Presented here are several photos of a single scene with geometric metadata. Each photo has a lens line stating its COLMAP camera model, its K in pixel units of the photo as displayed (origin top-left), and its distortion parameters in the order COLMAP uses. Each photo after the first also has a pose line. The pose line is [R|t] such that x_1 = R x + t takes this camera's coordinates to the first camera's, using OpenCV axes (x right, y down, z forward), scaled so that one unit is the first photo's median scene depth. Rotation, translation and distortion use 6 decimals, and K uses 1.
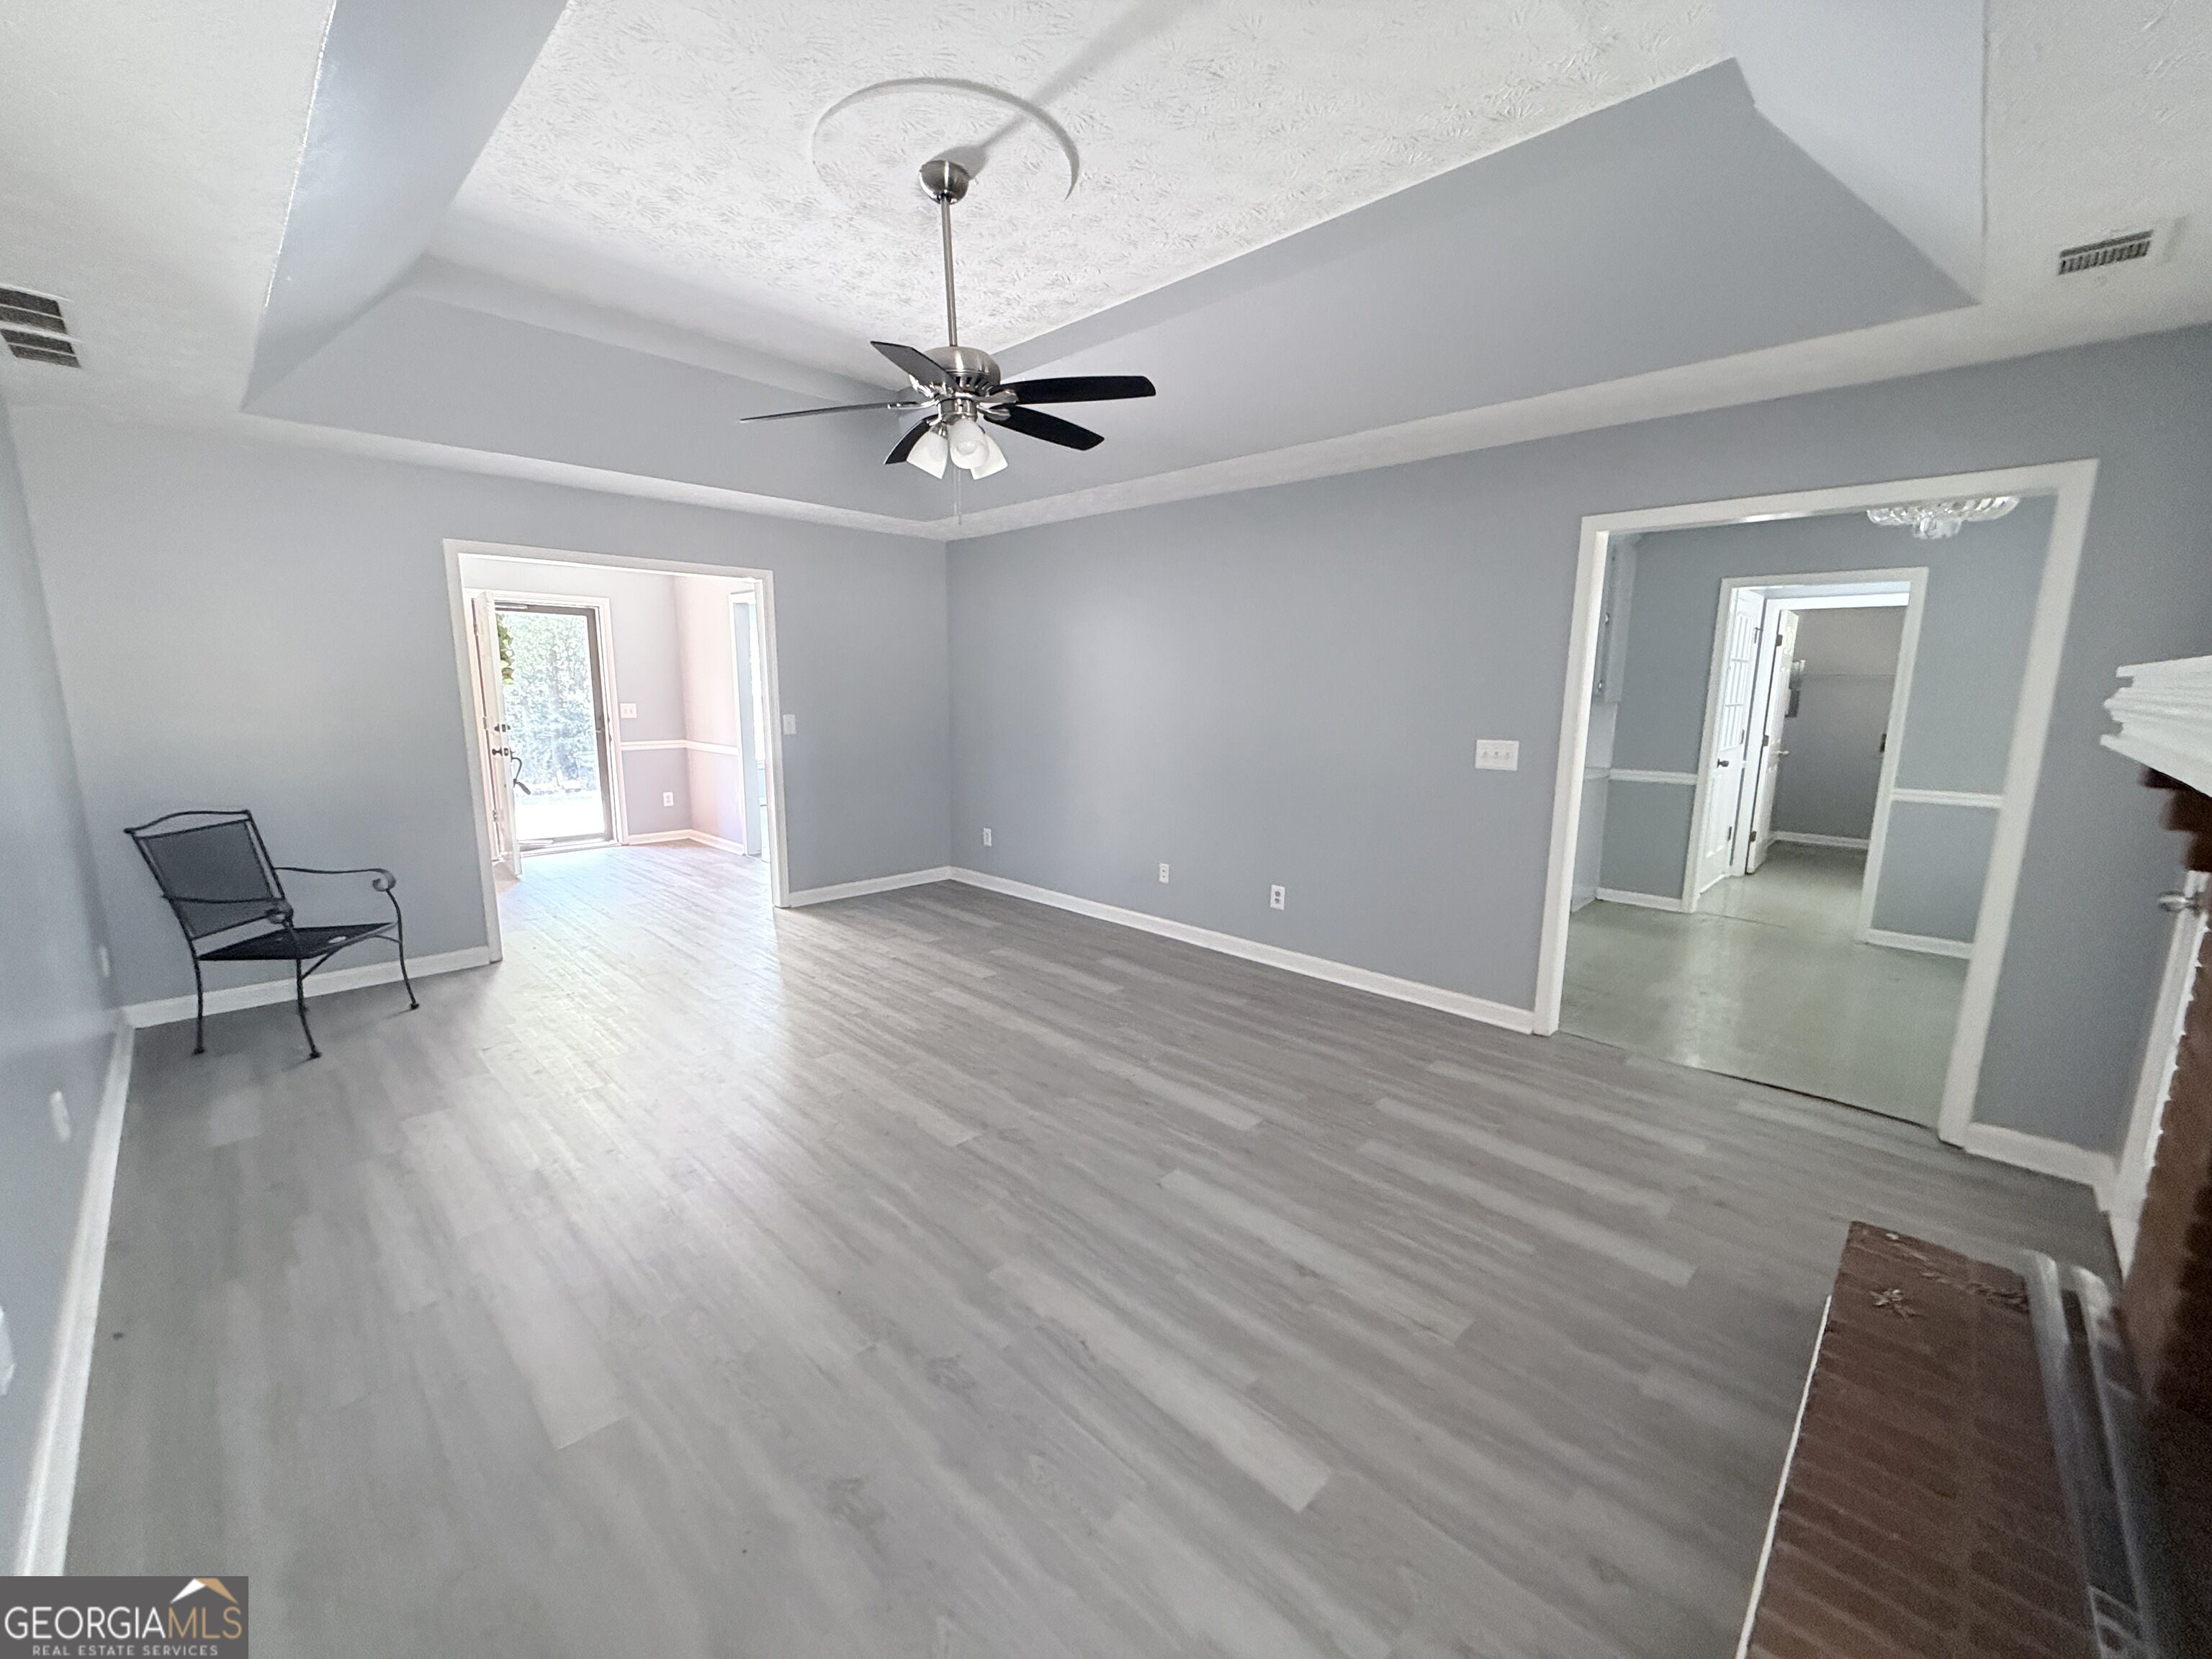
lens RADIAL K [[887.7, 0, 1106.0], [0, 887.7, 829.5], [0, 0, 1]] dist [0.002628, 0.000047]
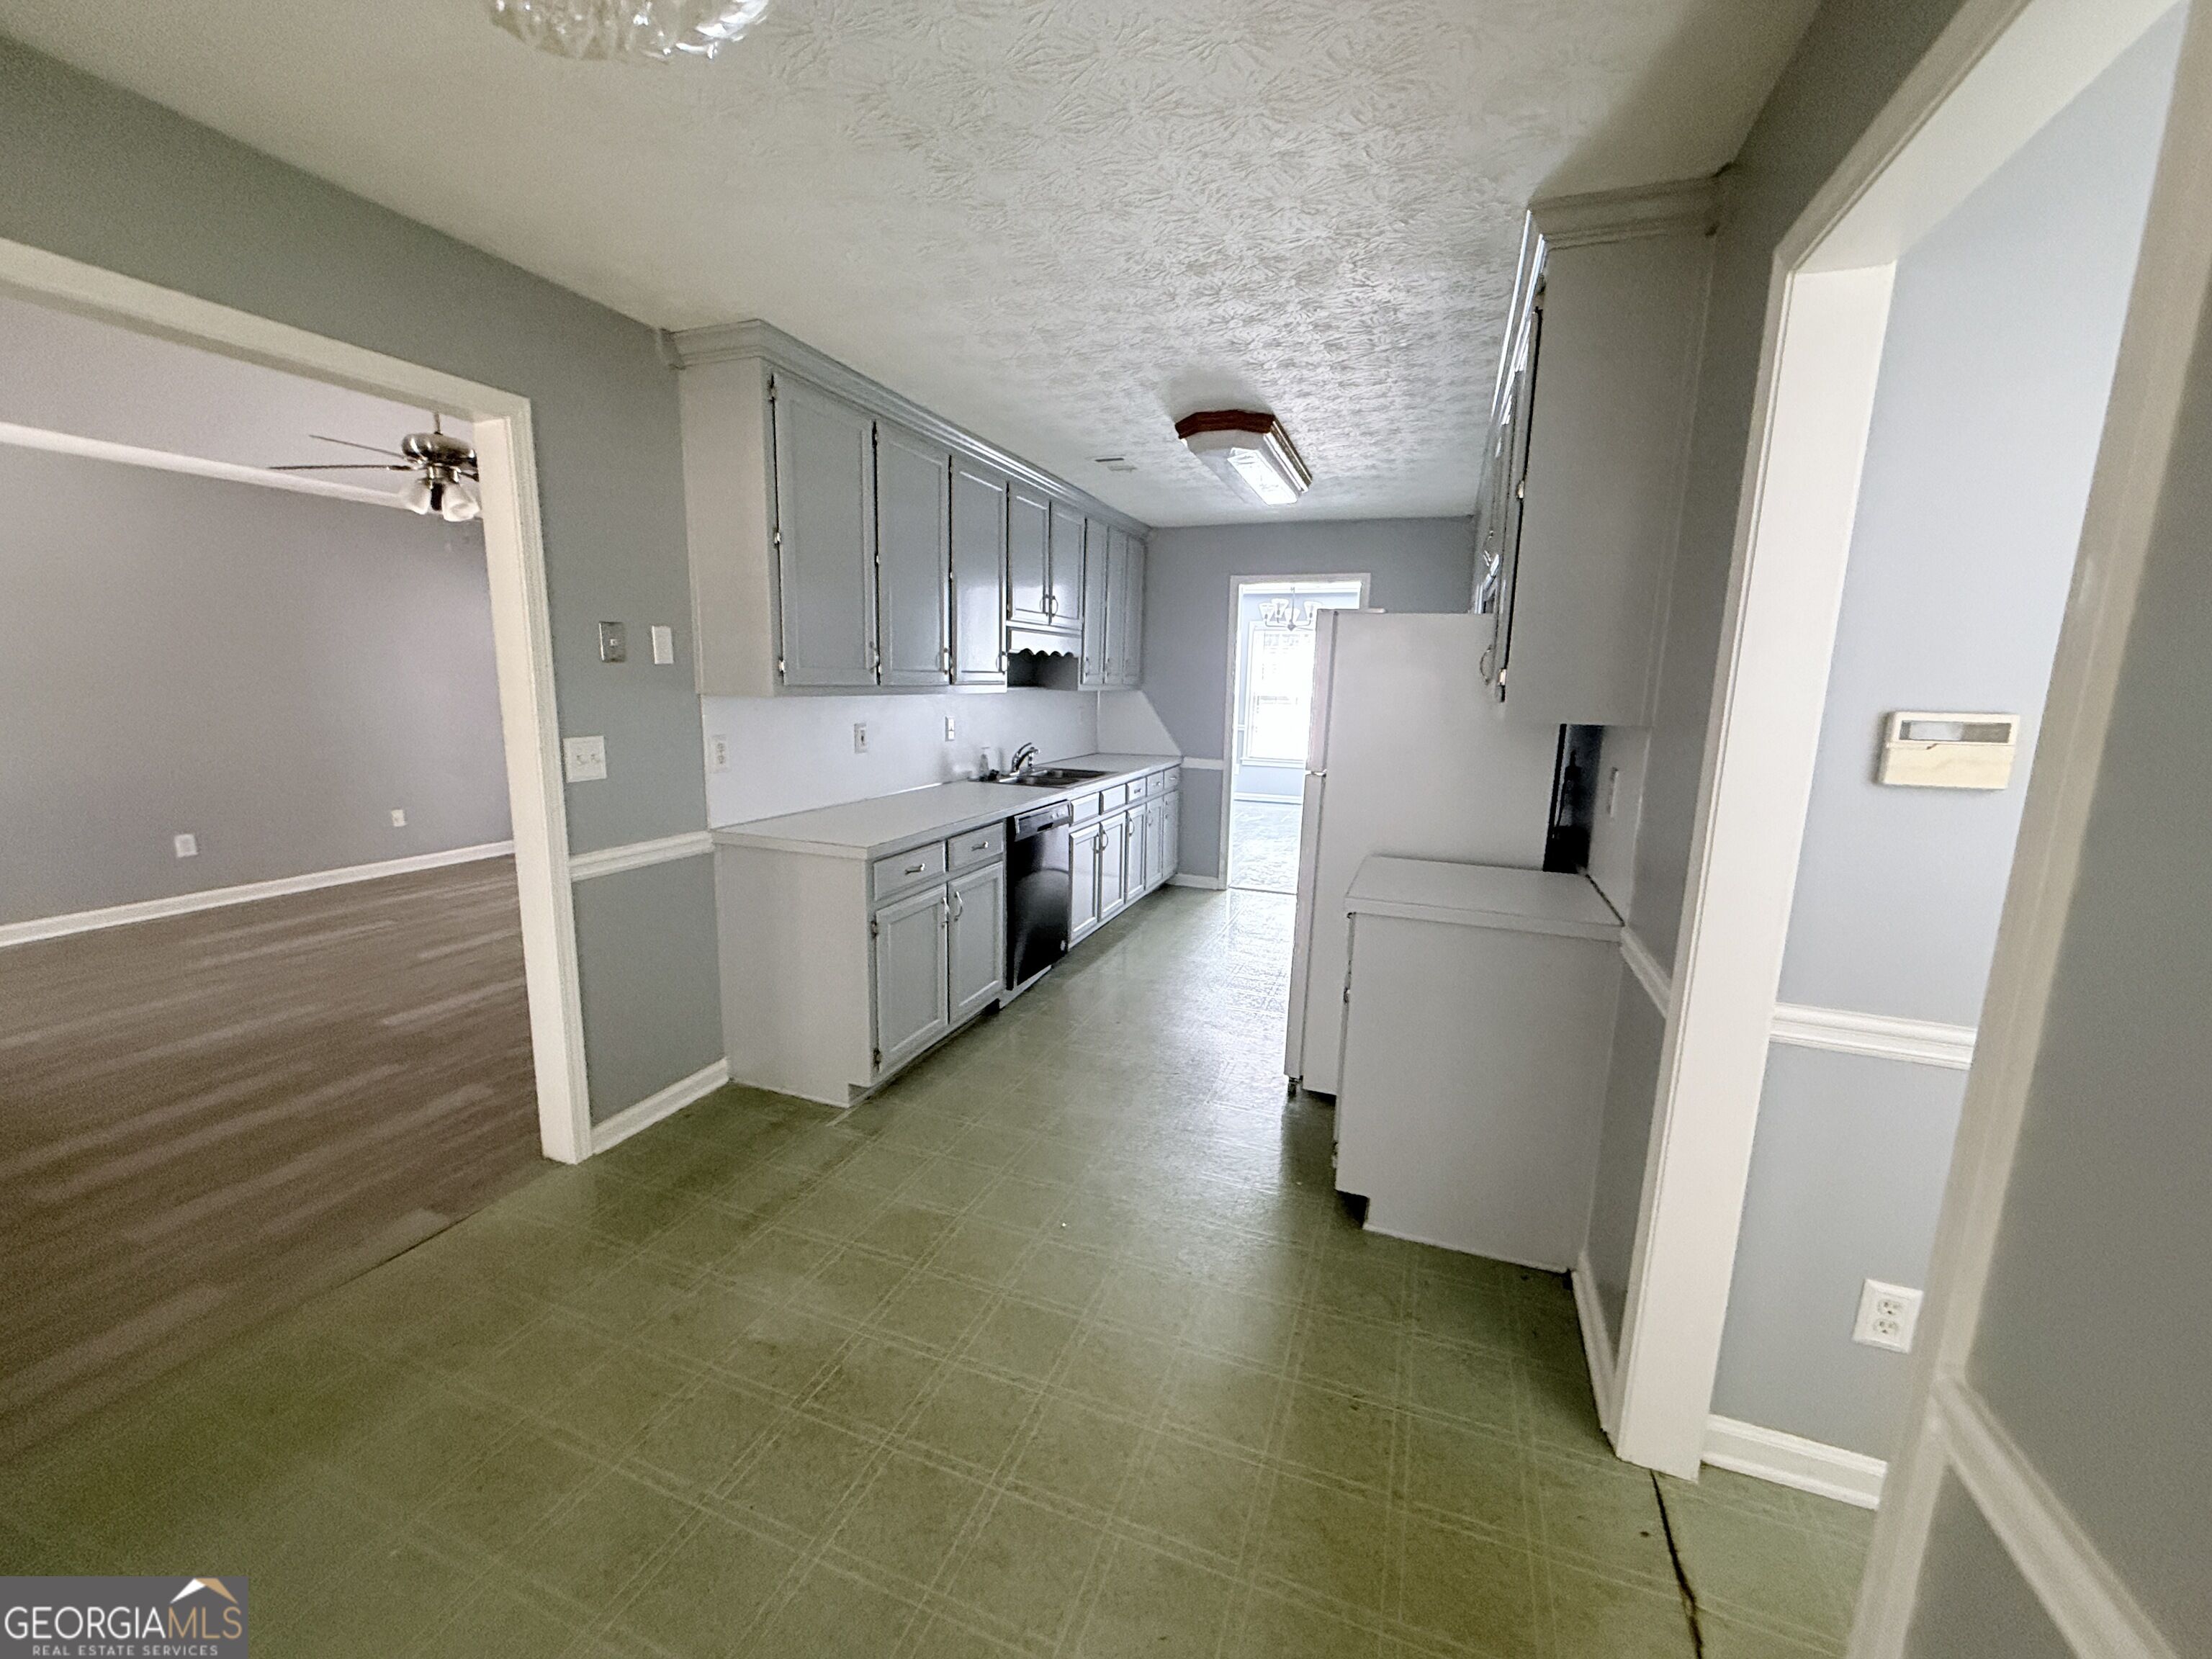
lens RADIAL K [[887.7, 0, 1106.0], [0, 887.7, 829.5], [0, 0, 1]] dist [0.002628, 0.000047]
pose [[0.383382, 0.160621, -0.909516, 1.600927], [-0.176752, 0.979320, 0.098444, -0.211705], [0.906519, 0.123018, 0.403843, 1.371618]]
